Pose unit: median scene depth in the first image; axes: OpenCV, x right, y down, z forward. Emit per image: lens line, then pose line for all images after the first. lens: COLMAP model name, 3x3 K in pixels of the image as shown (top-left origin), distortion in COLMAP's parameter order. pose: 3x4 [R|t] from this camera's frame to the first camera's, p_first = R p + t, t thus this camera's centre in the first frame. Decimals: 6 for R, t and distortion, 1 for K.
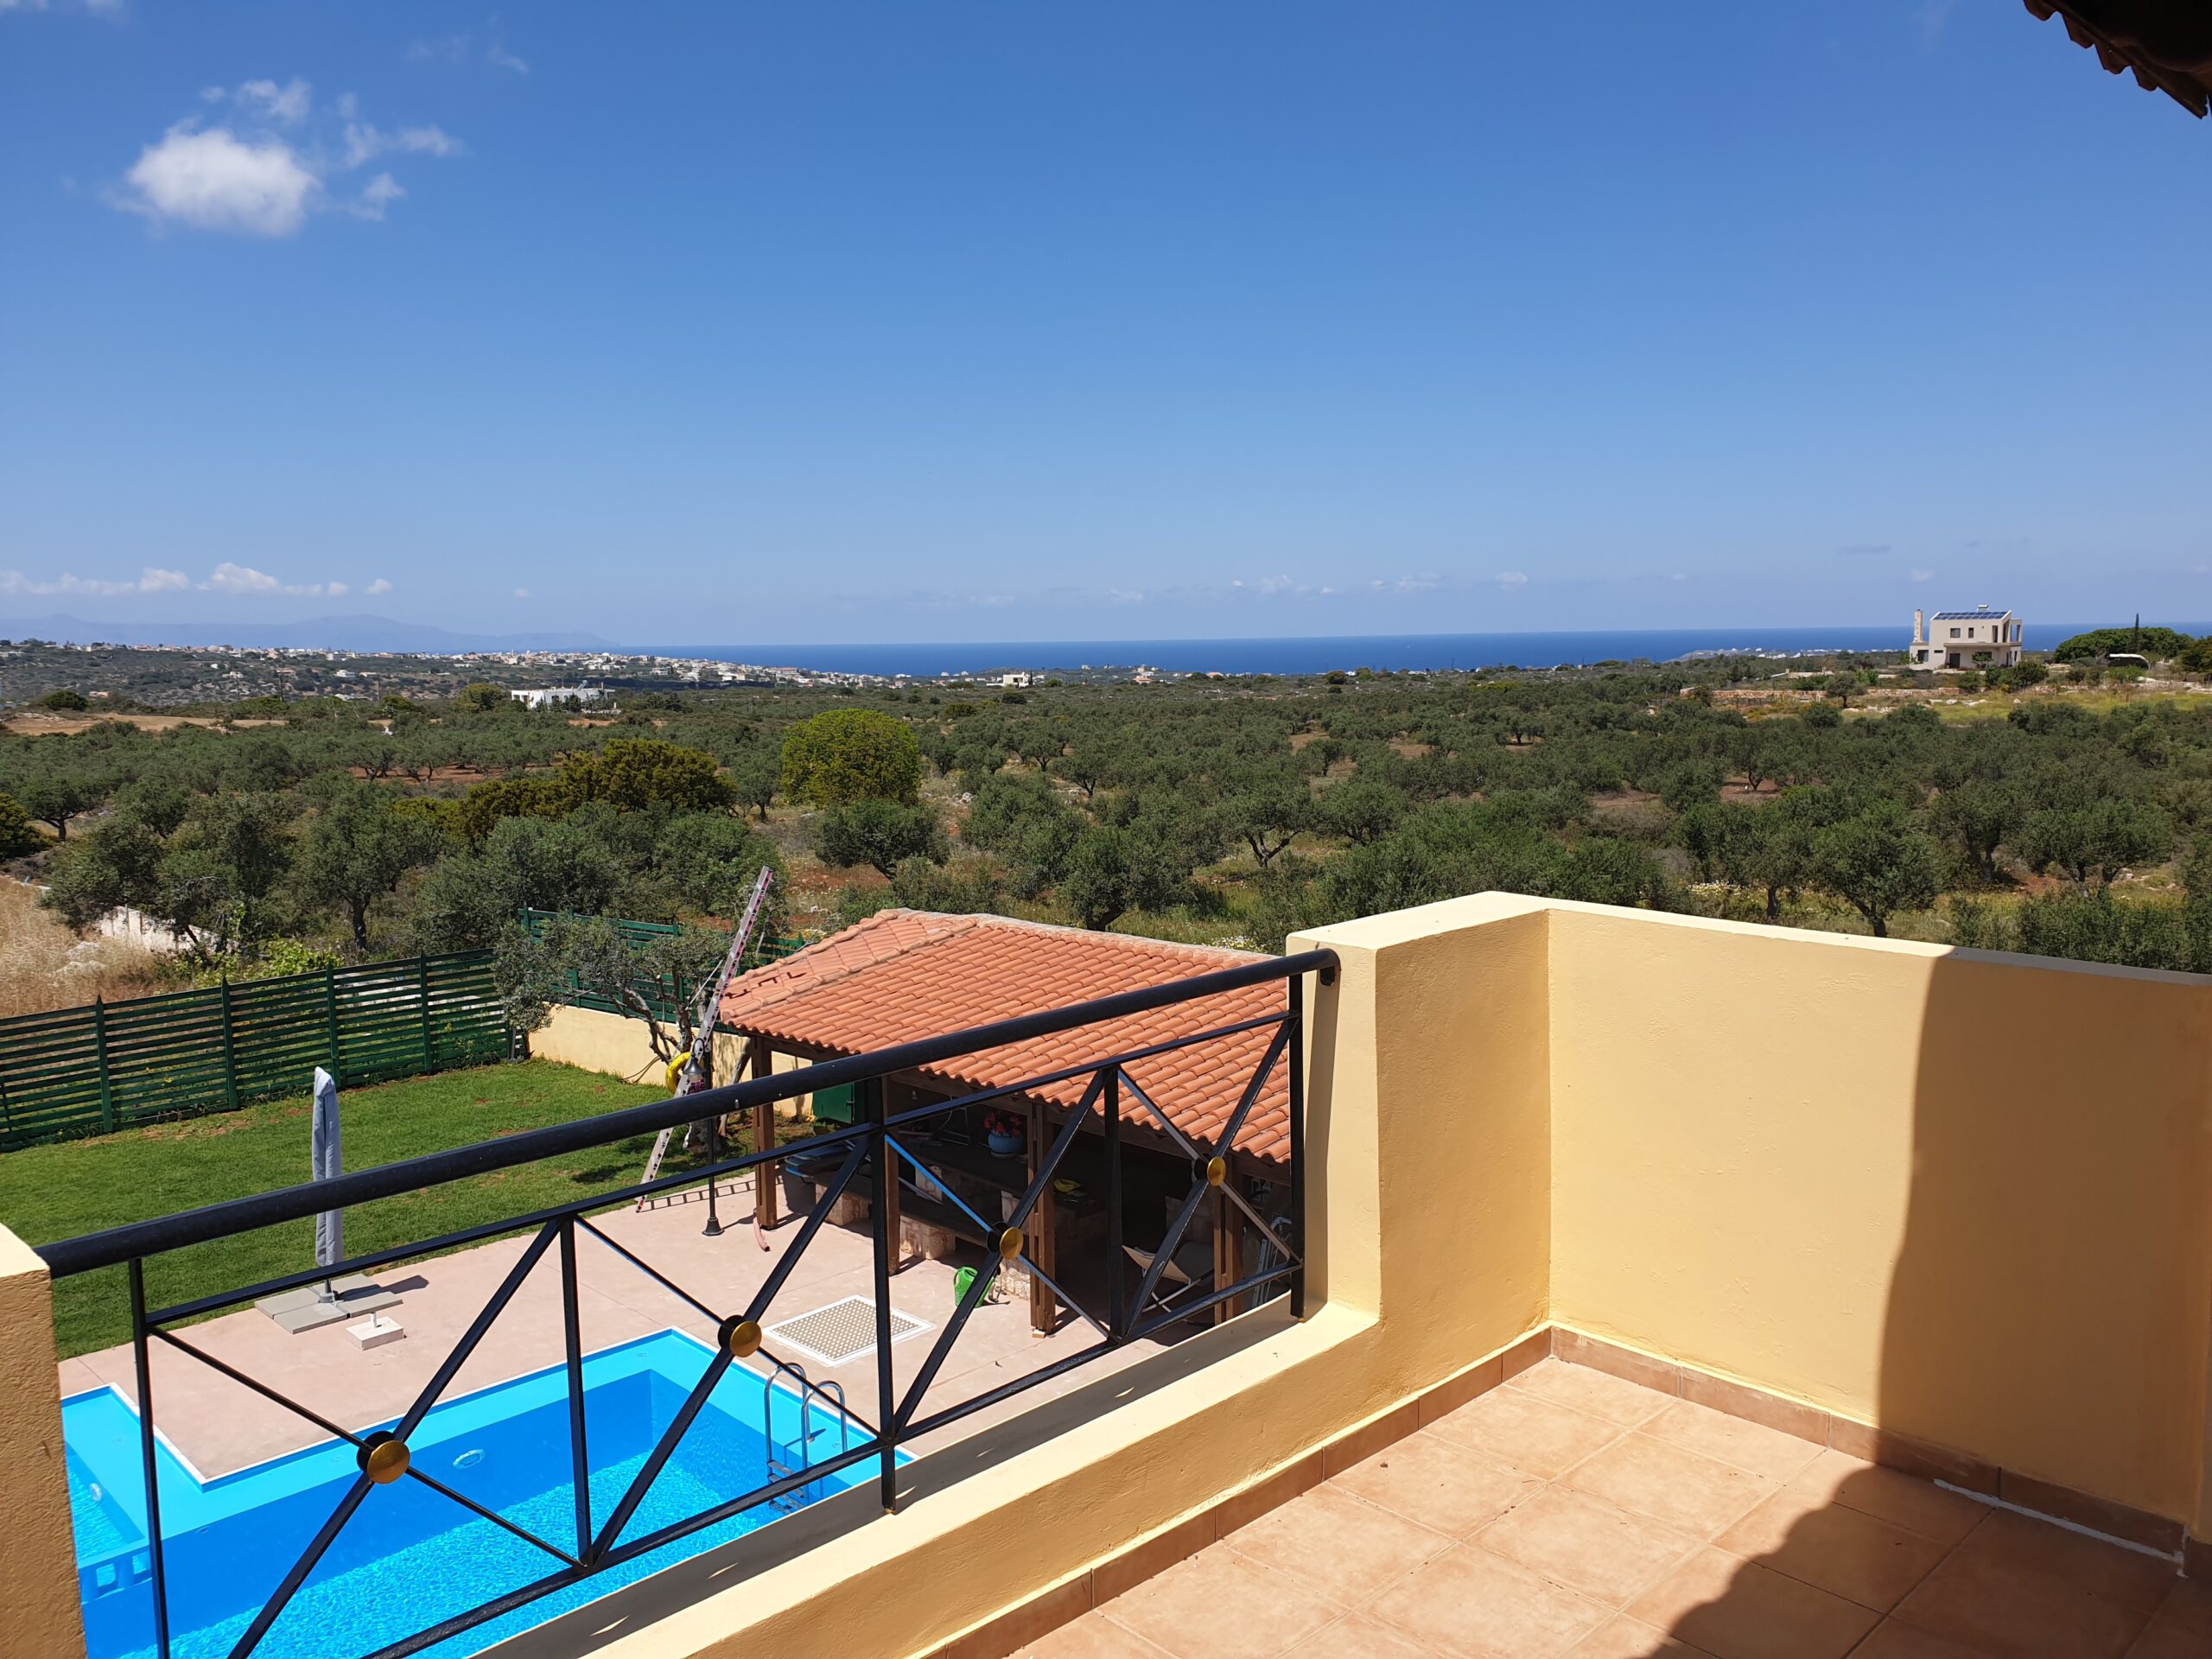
lens RADIAL K [[1713.8, 0, 1091.2], [0, 1713.8, 809.5], [0, 0, 1]] dist [0.058702, -0.078846]
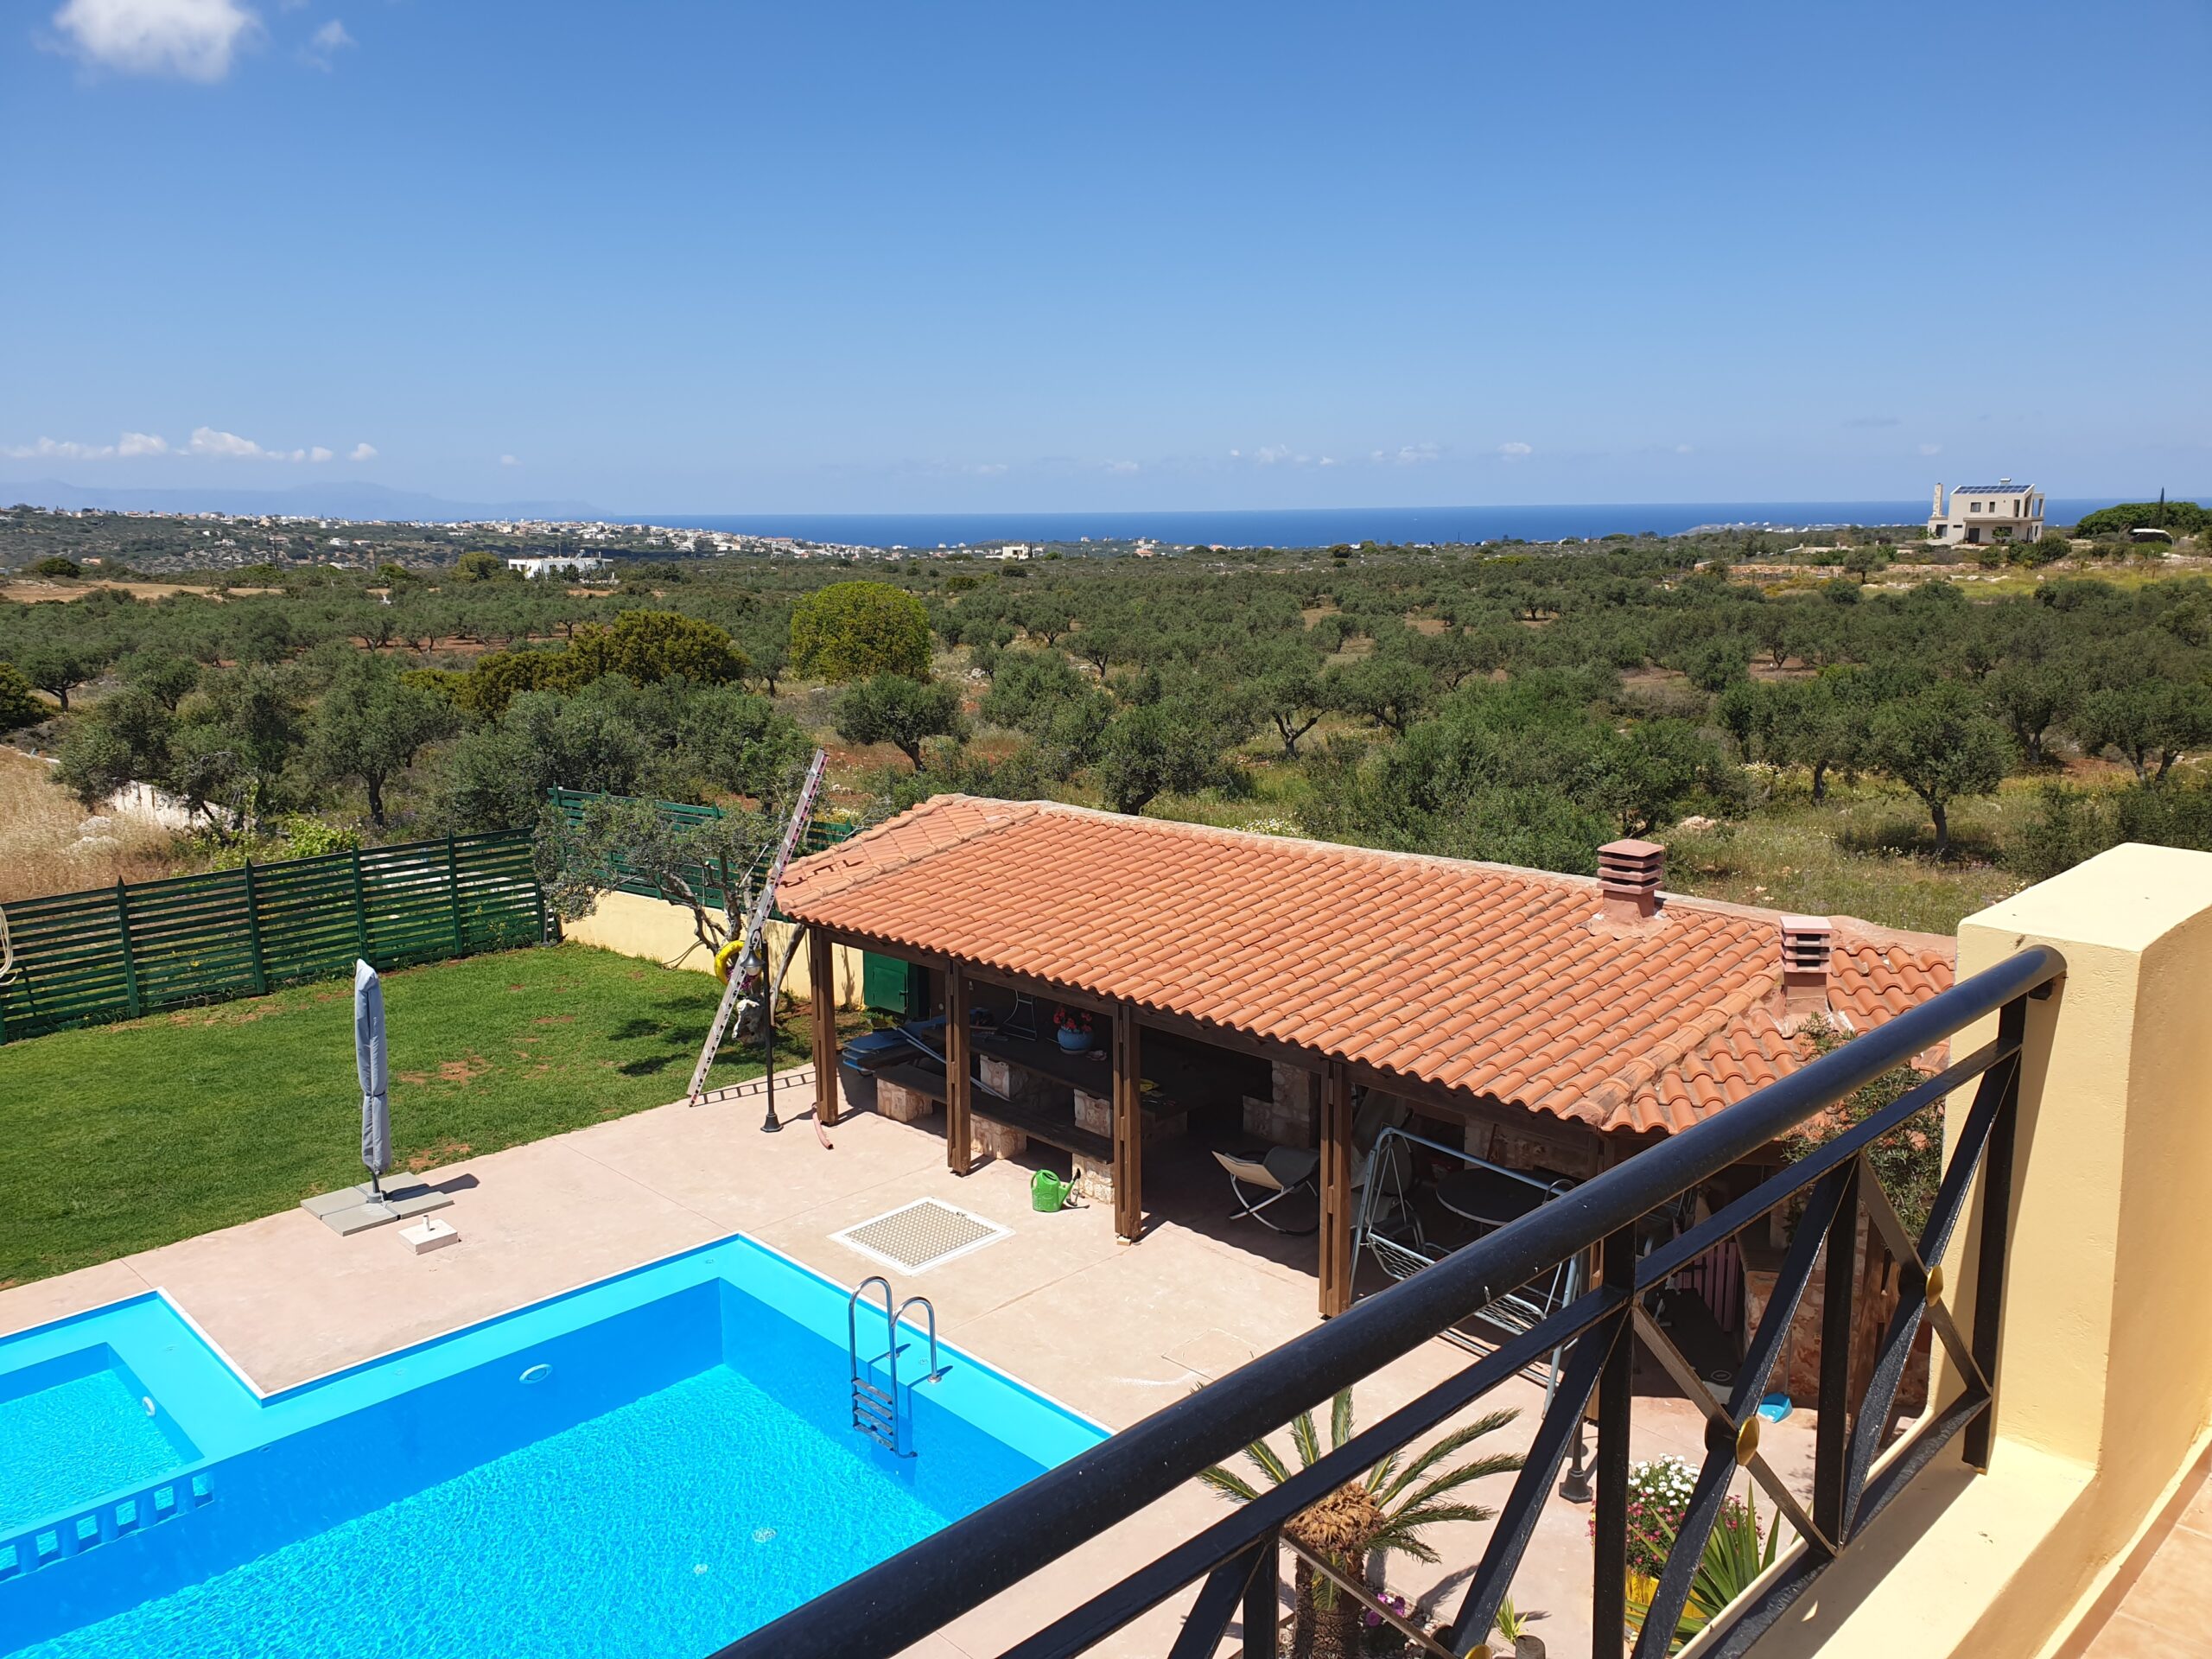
lens RADIAL K [[1713.8, 0, 1082.4], [0, 1713.8, 822.3], [0, 0, 1]] dist [0.058702, -0.078846]
pose [[0.999979, 0.005251, -0.003722, -0.031375], [-0.004934, 0.996743, 0.080490, -0.002850], [0.004133, -0.080470, 0.996748, 0.041065]]
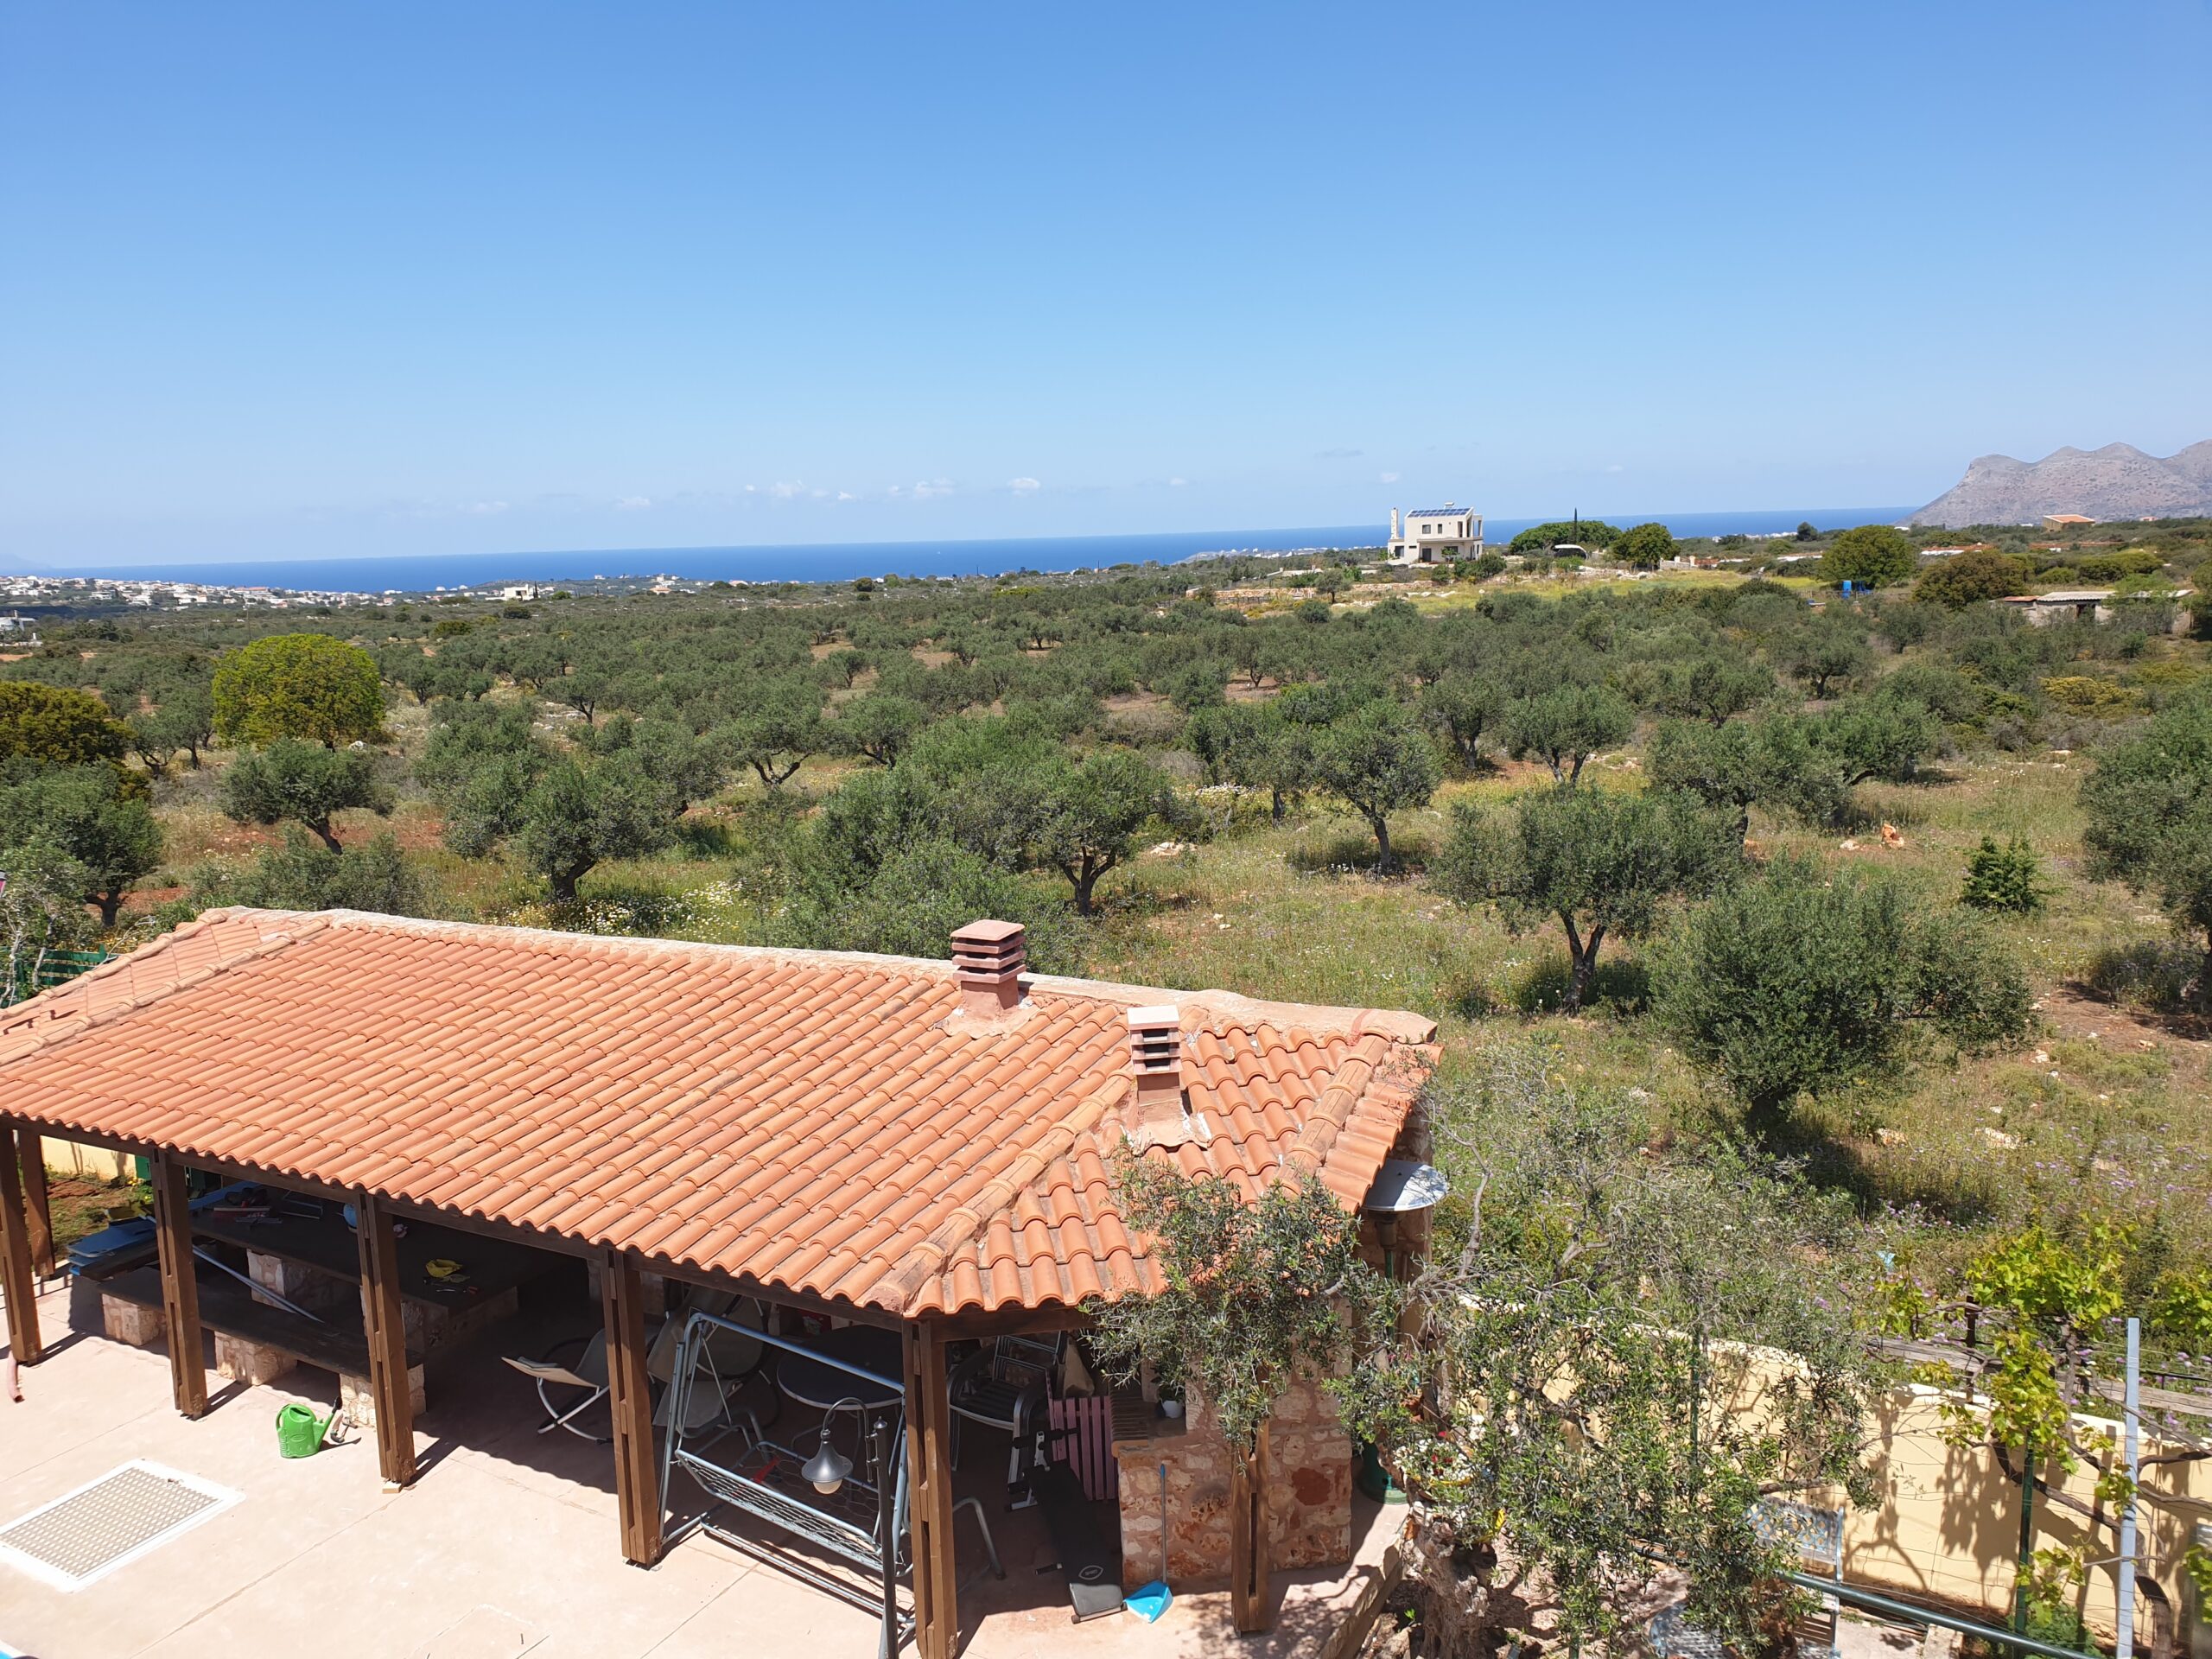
lens RADIAL K [[1713.8, 0, 1088.2], [0, 1713.8, 797.5], [0, 0, 1]] dist [0.058702, -0.078846]
pose [[0.963592, -0.058058, 0.260998, 0.050893], [0.045796, 0.997553, 0.052823, -0.012595], [-0.263426, -0.038947, 0.963893, 0.129240]]
